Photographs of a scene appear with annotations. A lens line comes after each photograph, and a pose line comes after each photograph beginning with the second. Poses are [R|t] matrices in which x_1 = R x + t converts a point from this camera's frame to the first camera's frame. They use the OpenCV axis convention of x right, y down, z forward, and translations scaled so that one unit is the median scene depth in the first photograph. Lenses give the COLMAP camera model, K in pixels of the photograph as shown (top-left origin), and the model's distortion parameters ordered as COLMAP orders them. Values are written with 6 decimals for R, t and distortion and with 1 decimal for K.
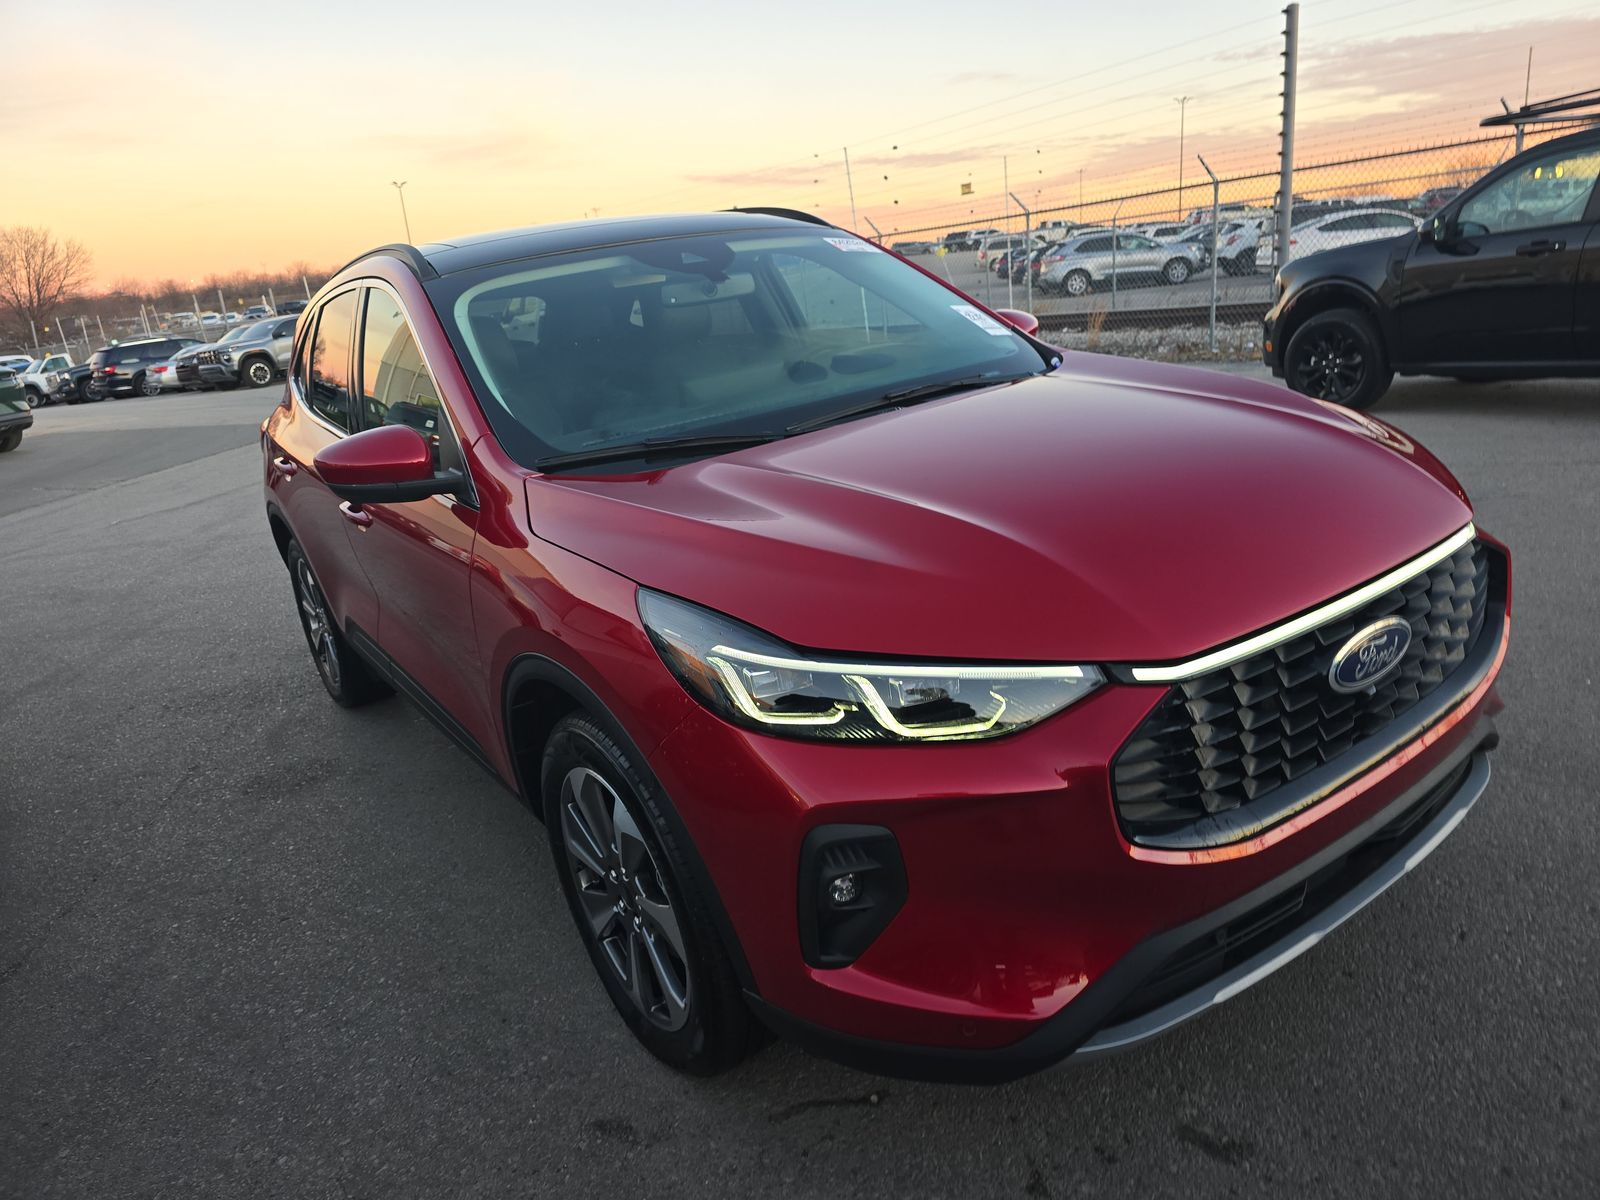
lens RADIAL K [[1107.5, 0, 792.4], [0, 1107.5, 596.0], [0, 0, 1]] dist [0.070715, -0.063405]
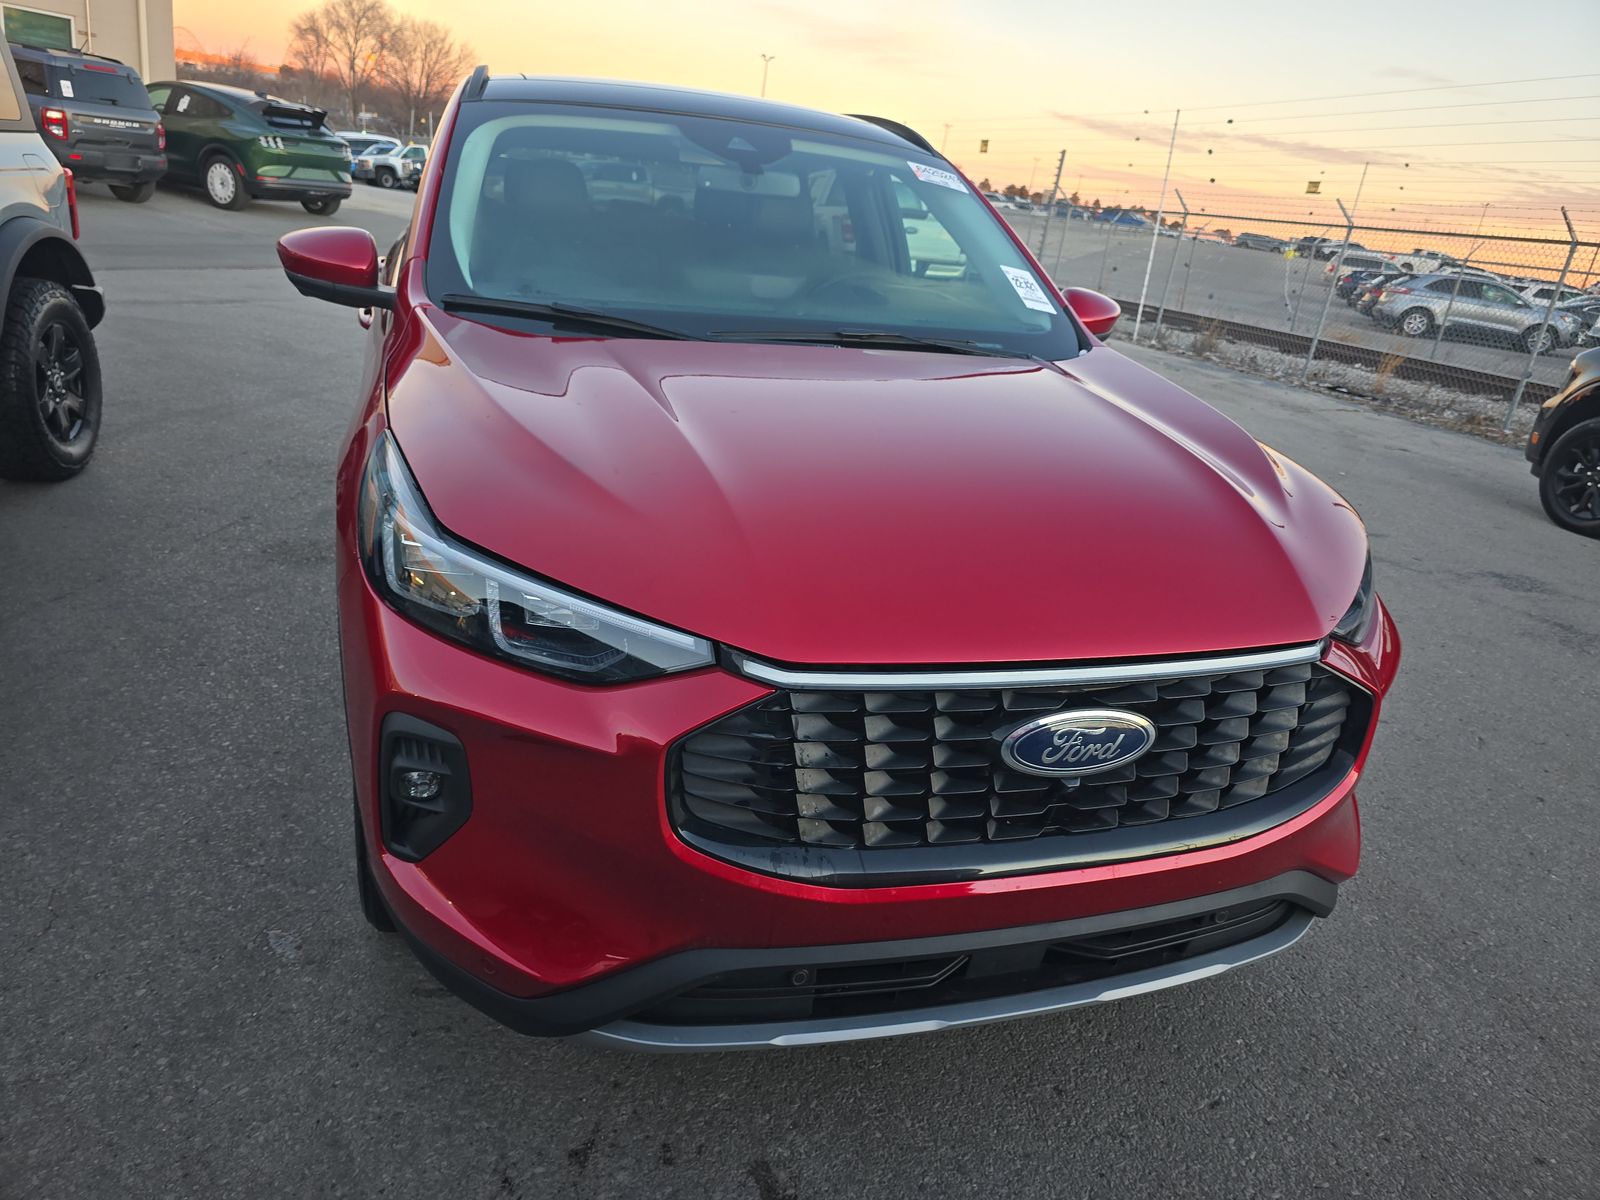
lens RADIAL K [[1107.5, 0, 792.4], [0, 1107.5, 596.0], [0, 0, 1]] dist [0.070715, -0.063405]
pose [[0.930102, 0.309860, -0.197224, 0.099467], [-0.297657, 0.950465, 0.089538, -0.014504], [0.215199, -0.024574, 0.976261, 0.028755]]
